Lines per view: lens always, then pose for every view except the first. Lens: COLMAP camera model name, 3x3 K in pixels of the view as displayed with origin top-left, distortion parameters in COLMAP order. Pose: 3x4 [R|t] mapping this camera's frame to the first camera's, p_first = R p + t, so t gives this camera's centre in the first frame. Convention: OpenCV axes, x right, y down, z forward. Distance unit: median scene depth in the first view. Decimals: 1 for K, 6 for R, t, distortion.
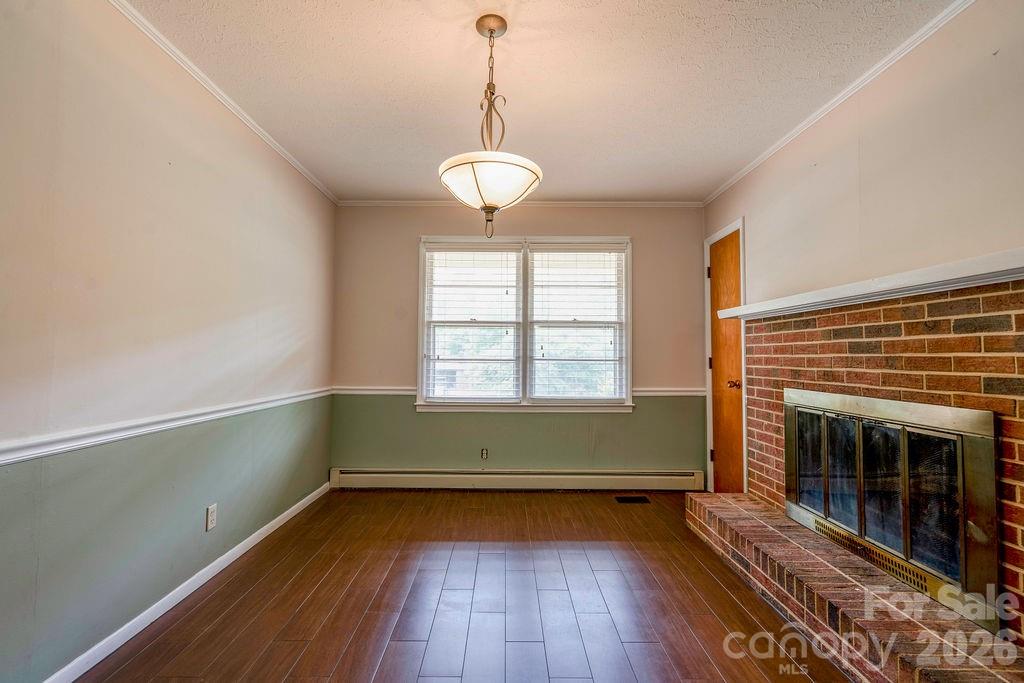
lens RADIAL K [[464.0, 0, 510.9], [0, 464.0, 339.7], [0, 0, 1]] dist [0.001143, 0.005258]
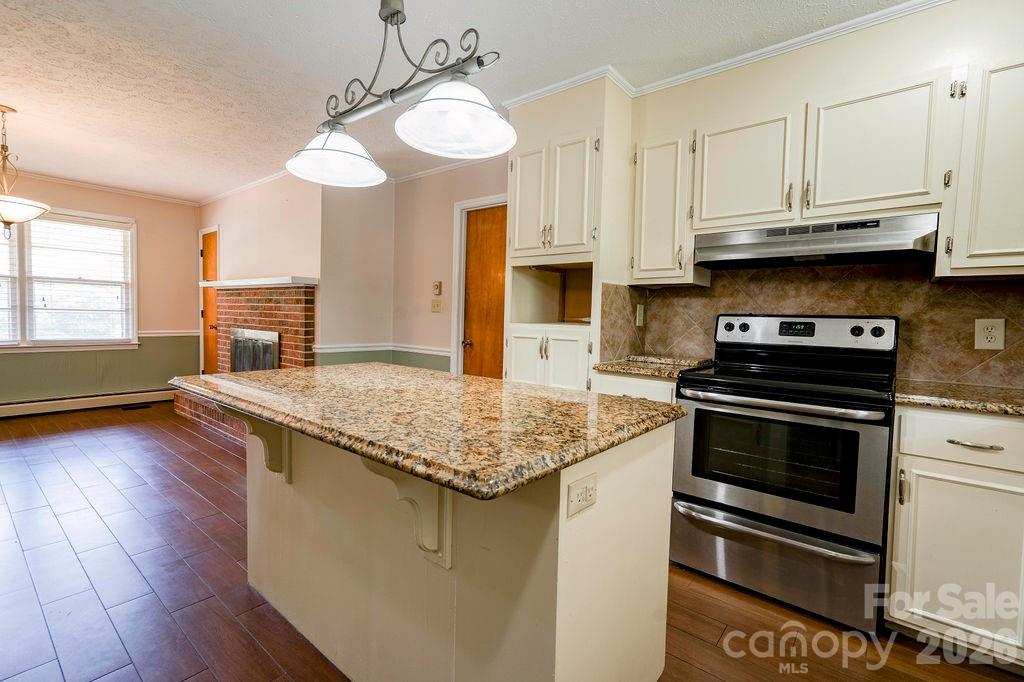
lens RADIAL K [[464.0, 0, 510.5], [0, 464.0, 338.7], [0, 0, 1]] dist [0.001143, 0.005258]
pose [[0.641959, -0.025765, 0.766306, -0.100020], [-0.052416, 0.995622, 0.077386, -0.044212], [-0.764945, -0.089845, 0.637798, -0.830967]]
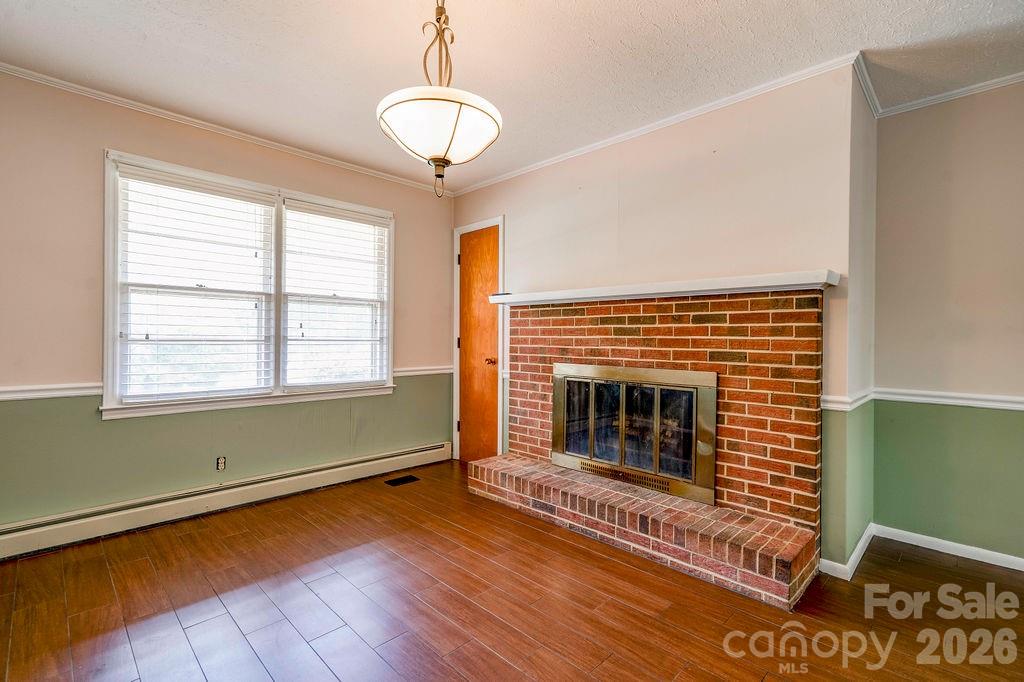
lens RADIAL K [[464.0, 0, 504.7], [0, 464.0, 339.0], [0, 0, 1]] dist [0.001143, 0.005258]
pose [[0.718631, -0.000985, 0.695391, -0.282871], [-0.030160, 0.999014, 0.032582, 0.002829], [-0.694737, -0.044387, 0.717893, 0.154314]]
